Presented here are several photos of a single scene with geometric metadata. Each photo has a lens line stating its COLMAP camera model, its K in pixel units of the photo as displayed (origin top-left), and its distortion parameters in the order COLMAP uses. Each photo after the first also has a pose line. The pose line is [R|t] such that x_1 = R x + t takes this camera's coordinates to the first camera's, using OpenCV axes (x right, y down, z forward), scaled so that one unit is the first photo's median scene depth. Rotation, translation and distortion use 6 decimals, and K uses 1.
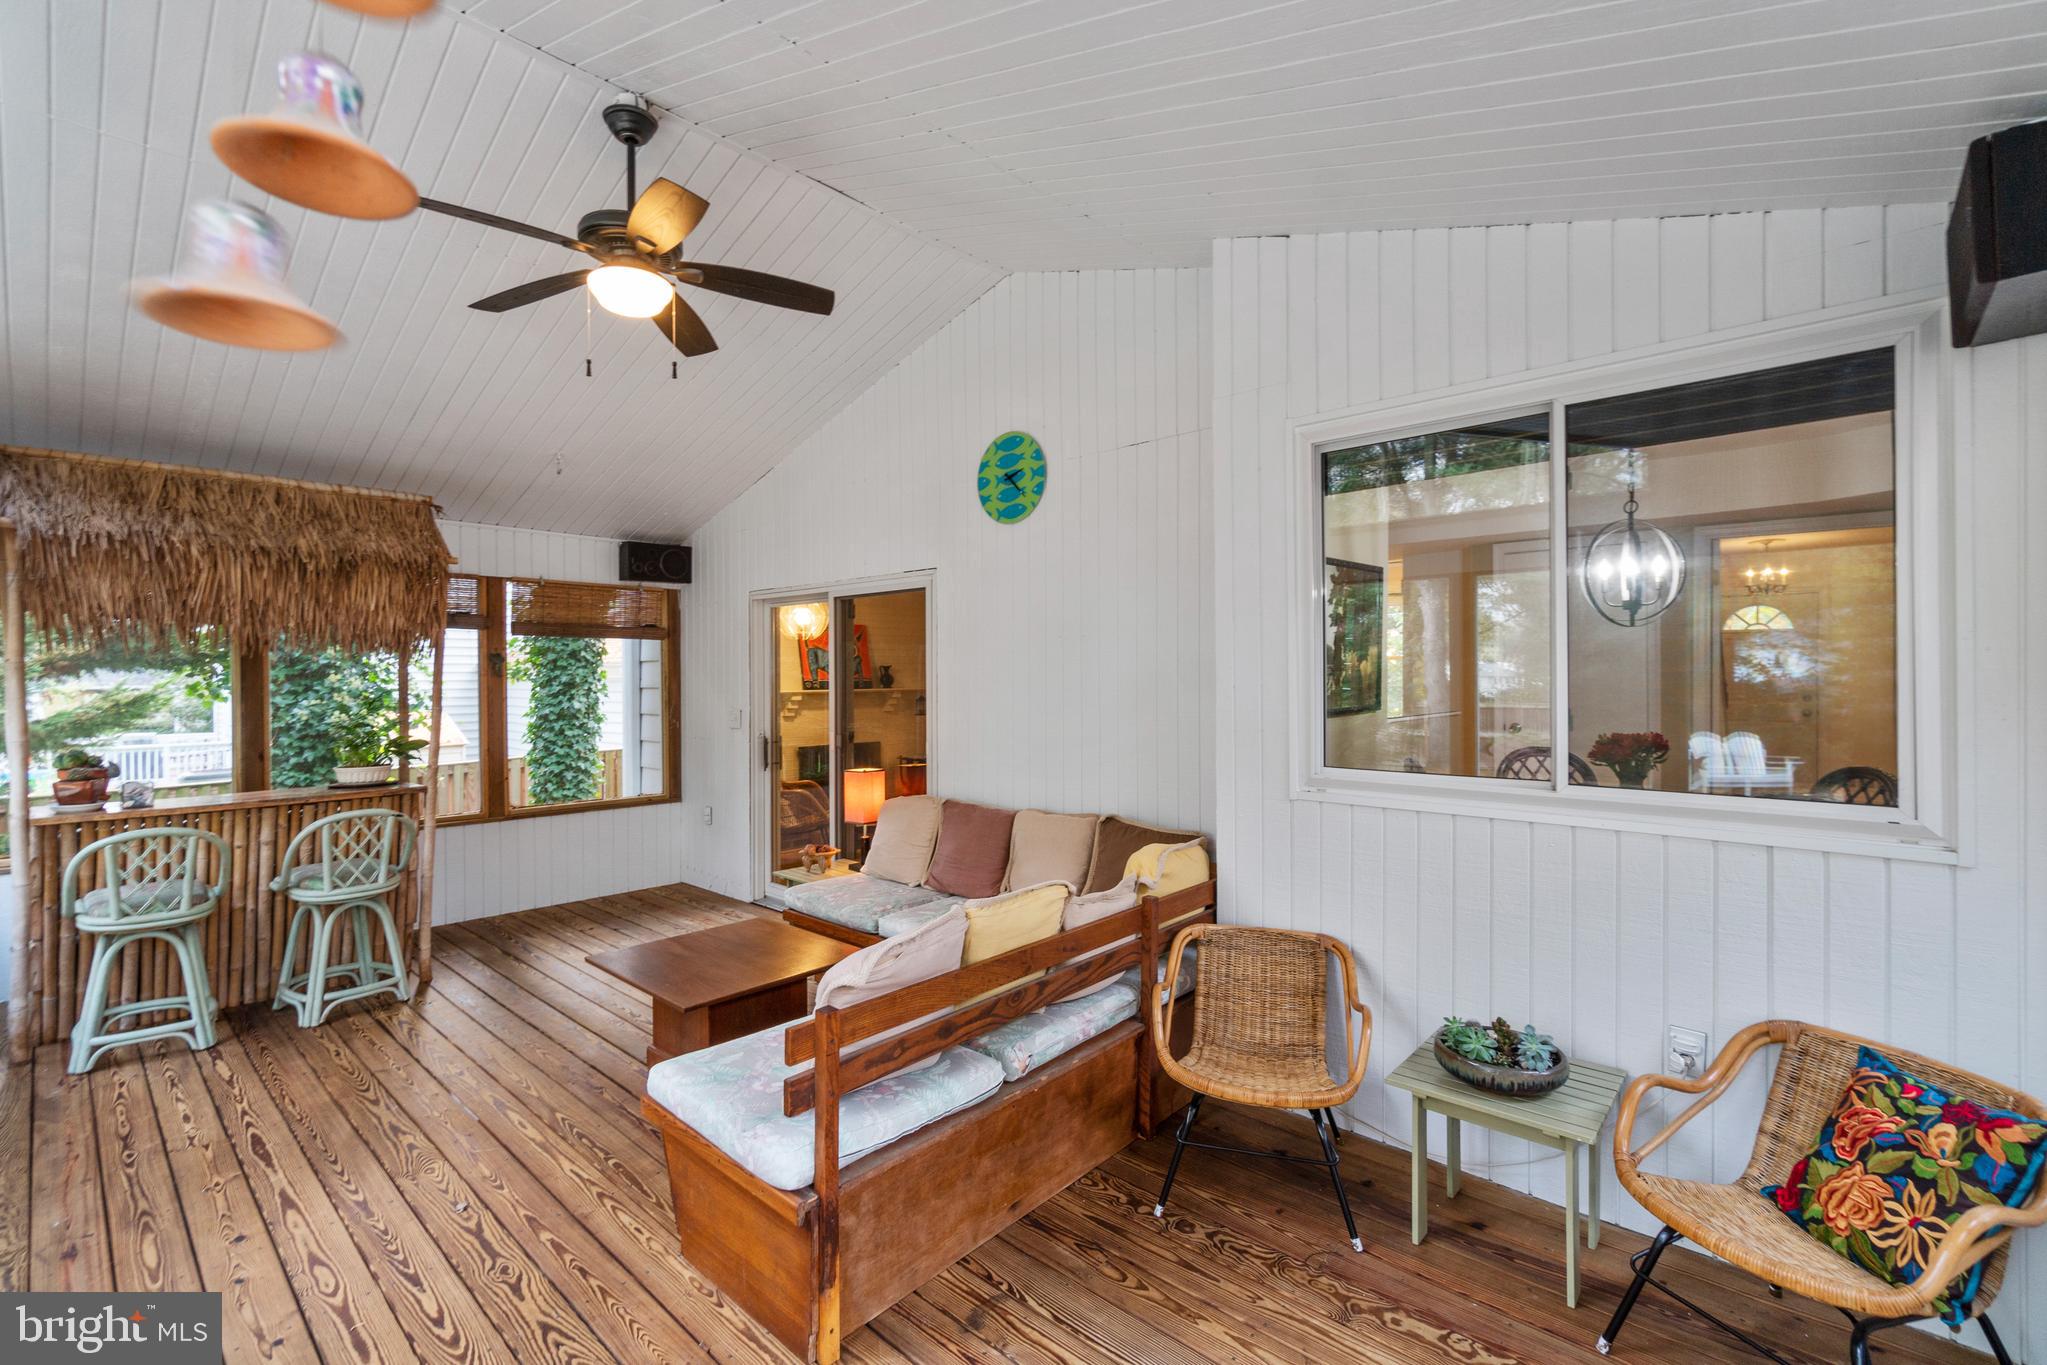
lens RADIAL K [[908.4, 0, 1018.7], [0, 908.4, 681.5], [0, 0, 1]] dist [-0.000884, -0.000055]
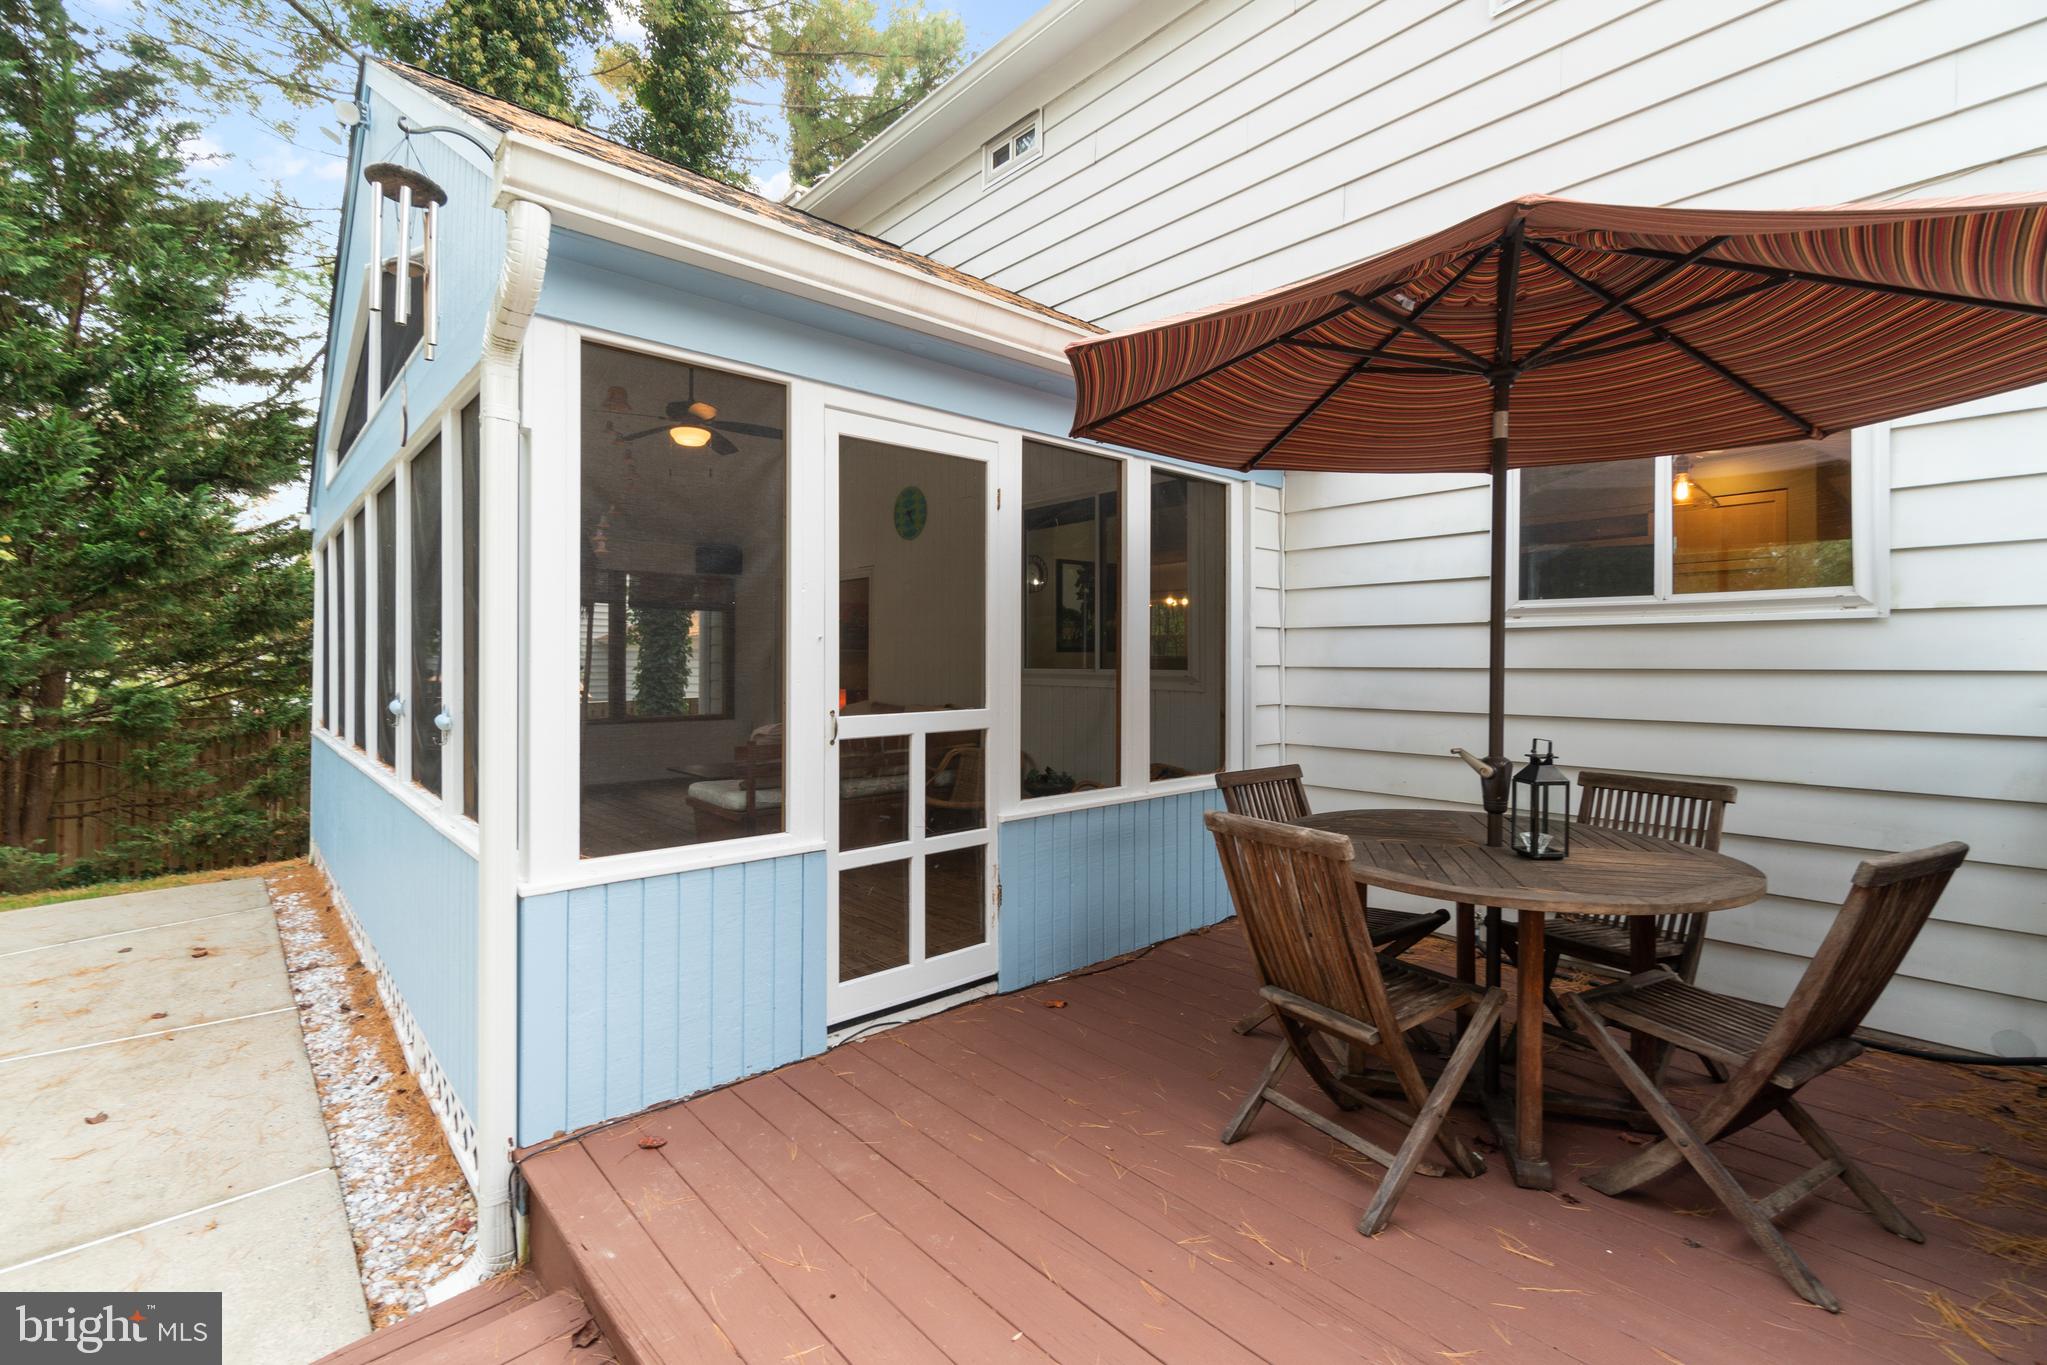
lens RADIAL K [[893.1, 0, 1025.1], [0, 893.1, 663.5], [0, 0, 1]] dist [-0.001593, -0.000171]
pose [[0.996383, 0.016285, -0.083396, 0.356519], [-0.017198, 0.999800, -0.010240, 0.074209], [0.083212, 0.011637, 0.996464, -0.668746]]
